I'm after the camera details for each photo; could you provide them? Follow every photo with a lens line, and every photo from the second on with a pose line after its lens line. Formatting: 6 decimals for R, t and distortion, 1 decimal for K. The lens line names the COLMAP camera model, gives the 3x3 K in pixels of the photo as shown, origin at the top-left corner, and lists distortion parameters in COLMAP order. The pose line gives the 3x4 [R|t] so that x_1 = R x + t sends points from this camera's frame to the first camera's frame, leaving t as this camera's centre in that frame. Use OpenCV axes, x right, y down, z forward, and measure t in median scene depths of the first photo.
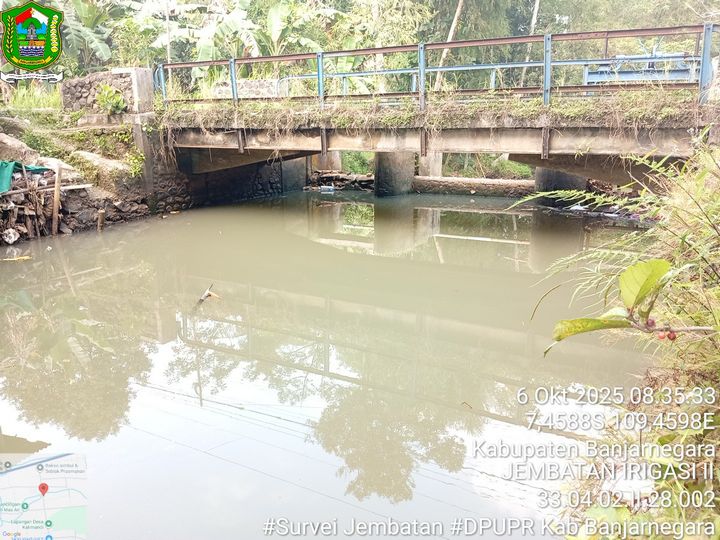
lens RADIAL K [[554.7, 0, 357.5], [0, 554.7, 276.3], [0, 0, 1]] dist [0.061642, -0.137234]
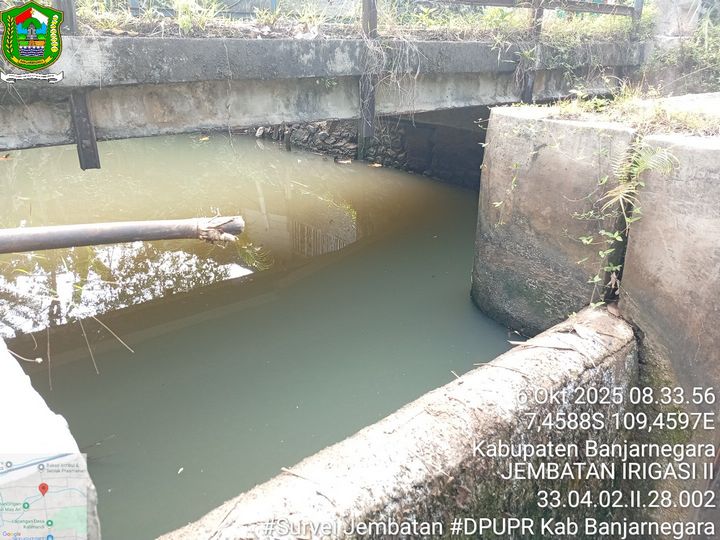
lens RADIAL K [[554.7, 0, 355.5], [0, 554.7, 269.3], [0, 0, 1]] dist [0.061642, -0.137234]
pose [[-0.368675, 0.361747, -0.856282, 0.462778], [-0.246554, 0.850122, 0.465299, -0.381824], [0.896264, 0.382664, -0.224229, 1.305579]]
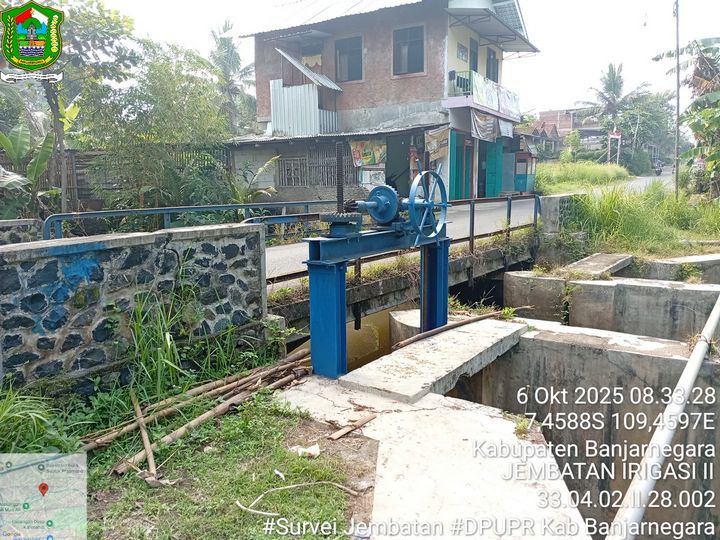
lens RADIAL K [[554.7, 0, 349.0], [0, 554.7, 274.6], [0, 0, 1]] dist [0.061642, -0.137234]
pose [[-0.121918, 0.166064, -0.978549, 1.099343], [-0.244589, 0.950473, 0.191773, -0.442059], [0.961931, 0.262723, -0.075262, 1.056767]]
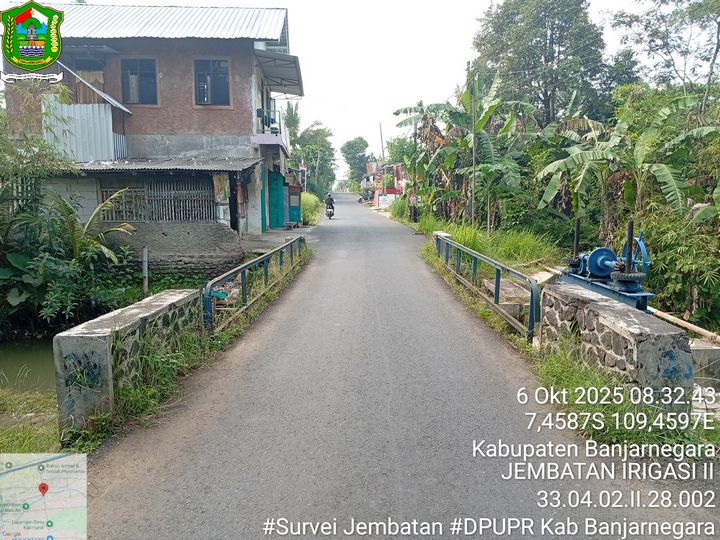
lens RADIAL K [[554.7, 0, 358.8], [0, 554.7, 276.6], [0, 0, 1]] dist [0.061642, -0.137234]
pose [[0.470649, 0.122434, -0.873785, 1.040675], [-0.233003, 0.972417, 0.010751, -0.332474], [0.850999, 0.198534, 0.486194, 0.444040]]
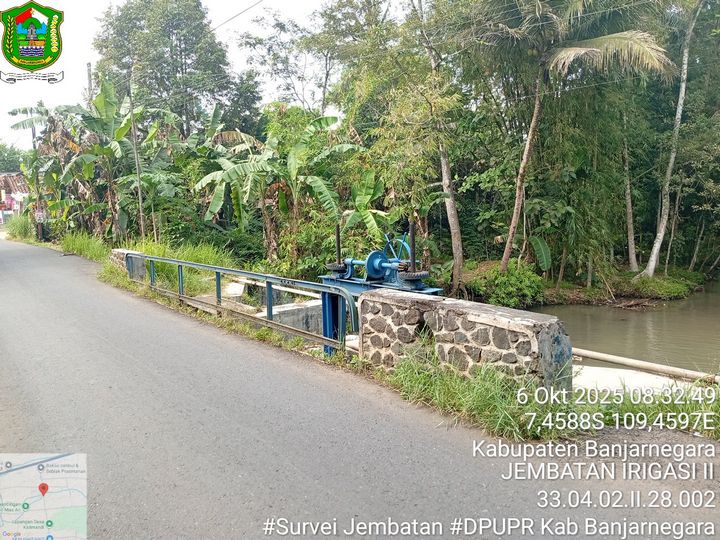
lens RADIAL K [[554.7, 0, 354.8], [0, 554.7, 276.1], [0, 0, 1]] dist [0.061642, -0.137234]
pose [[0.910570, 0.027275, -0.412453, 0.836563], [-0.083801, 0.989281, -0.119588, -0.310135], [0.404770, 0.143457, 0.903095, 0.380071]]
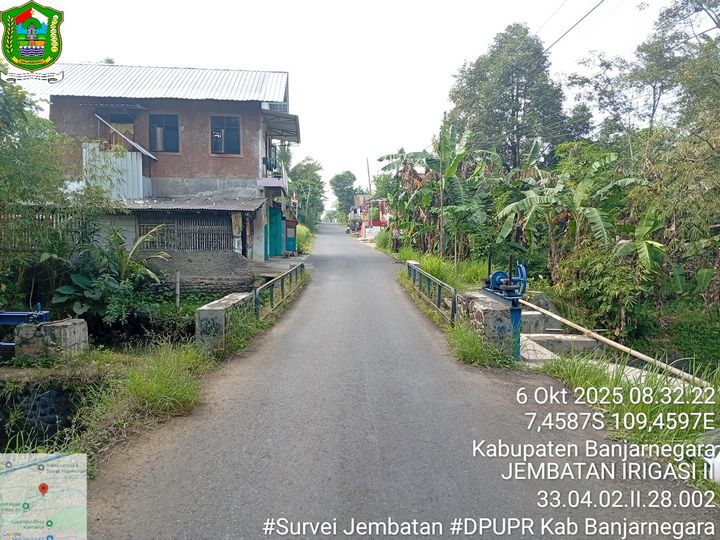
lens RADIAL K [[554.7, 0, 358.9], [0, 554.7, 274.2], [0, 0, 1]] dist [0.061642, -0.137234]
pose [[0.490380, 0.076589, -0.868137, 1.402763], [-0.240565, 0.969325, -0.050370, -0.299798], [0.837649, 0.233544, 0.493763, 0.246750]]
